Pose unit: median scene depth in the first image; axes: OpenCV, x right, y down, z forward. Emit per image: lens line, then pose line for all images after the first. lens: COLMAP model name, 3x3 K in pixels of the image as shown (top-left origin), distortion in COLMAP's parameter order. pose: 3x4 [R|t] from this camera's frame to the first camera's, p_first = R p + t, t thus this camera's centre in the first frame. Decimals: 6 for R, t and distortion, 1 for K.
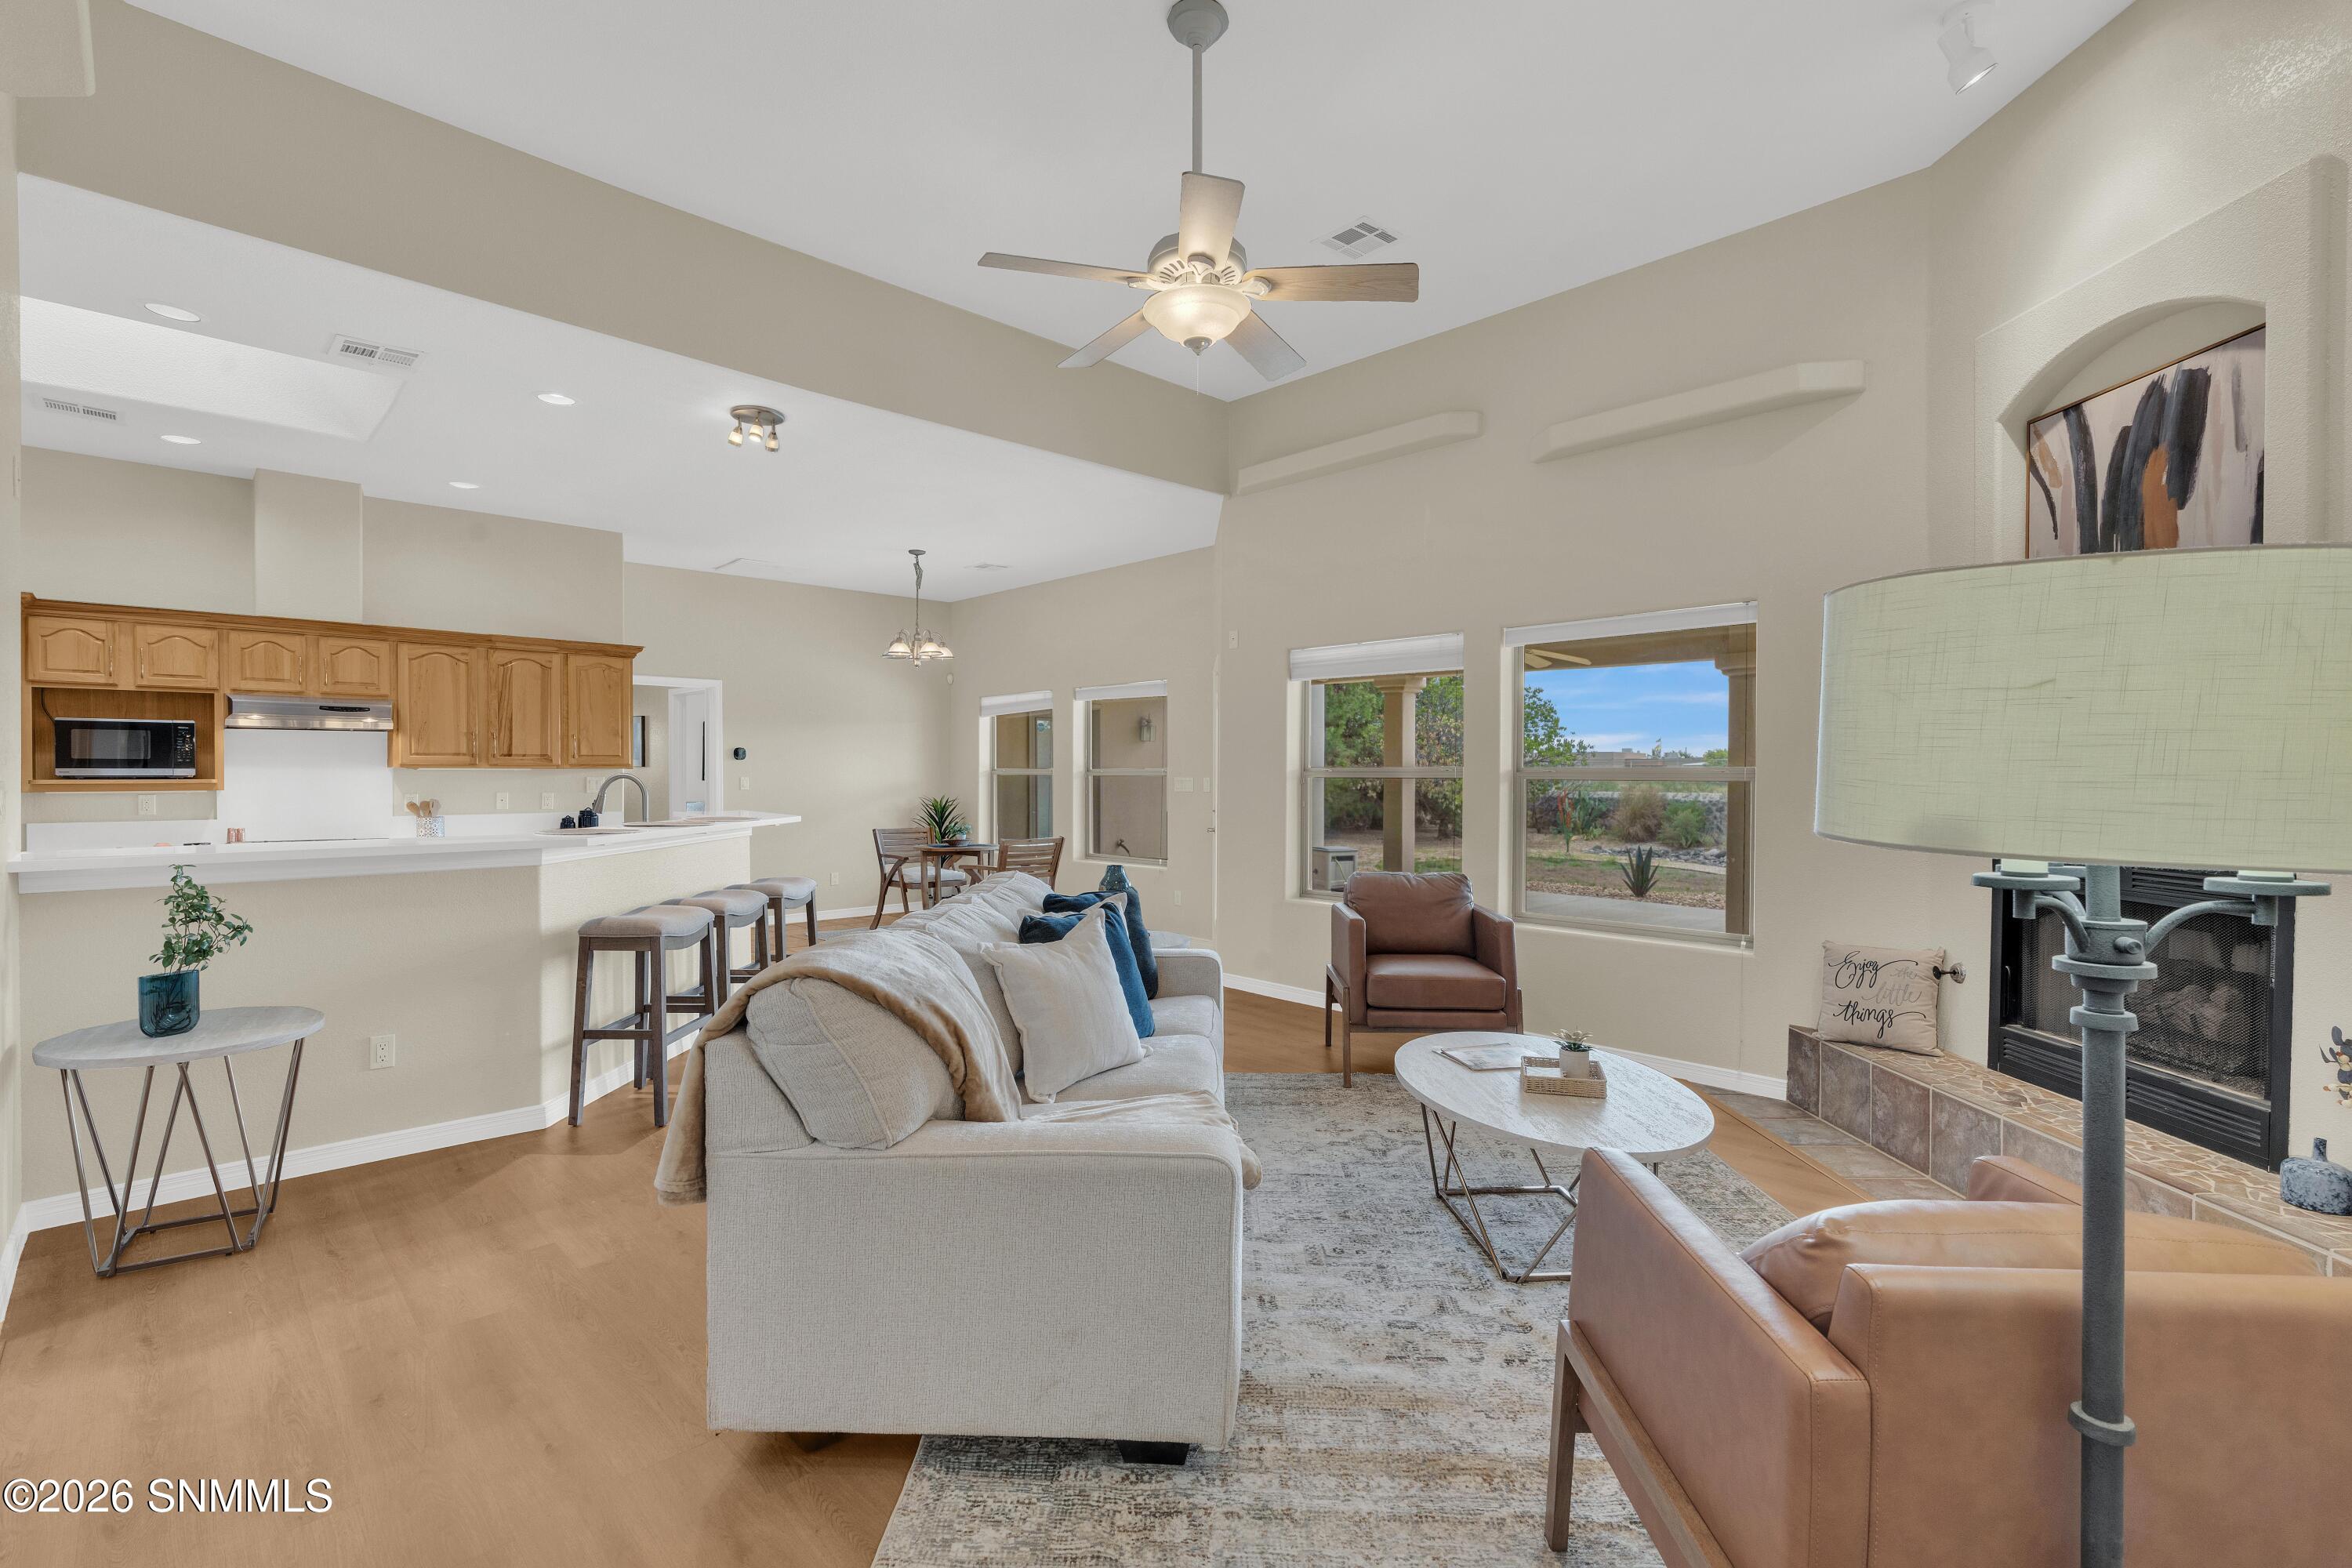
lens RADIAL K [[1056.2, 0, 1176.0], [0, 1056.2, 784.0], [0, 0, 1]] dist [-0.006029, 0.000726]
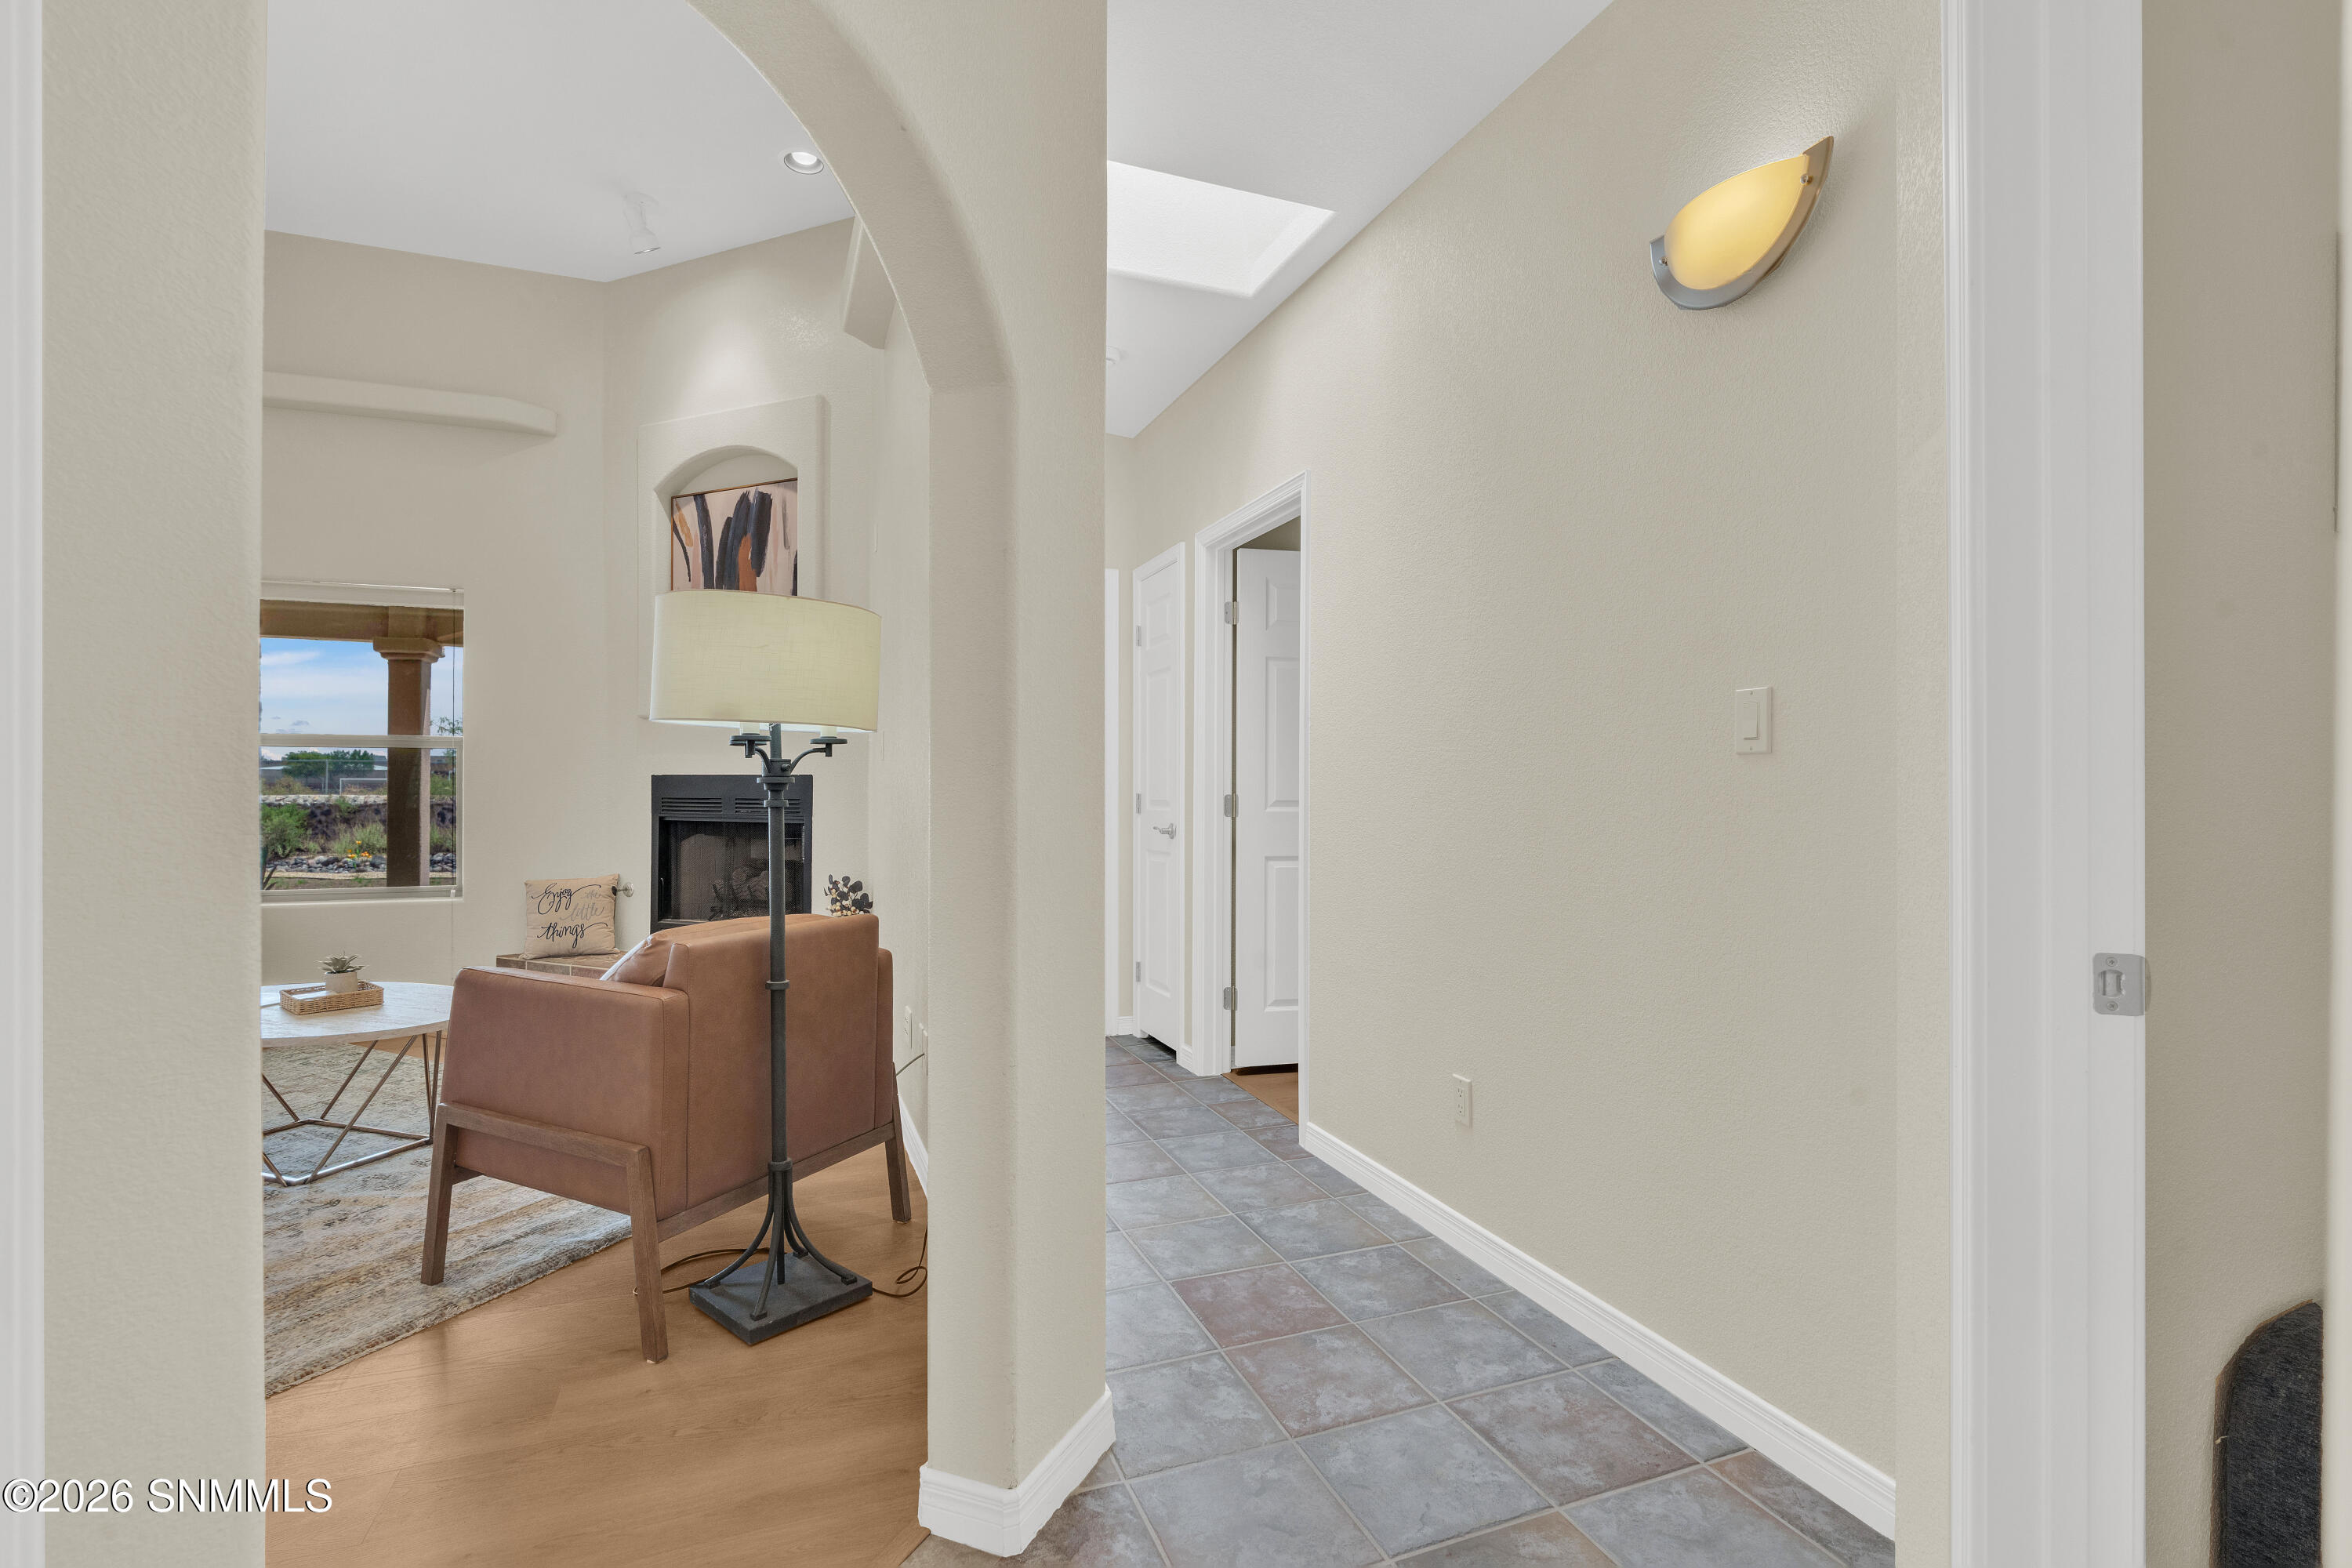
lens RADIAL K [[1056.2, 0, 1176.0], [0, 1056.2, 784.0], [0, 0, 1]] dist [-0.006029, 0.000726]
pose [[0.390754, -0.003367, 0.920489, -0.264294], [0.009055, 0.999959, -0.000187, 0.058555], [-0.920451, 0.008408, 0.390768, -0.205416]]
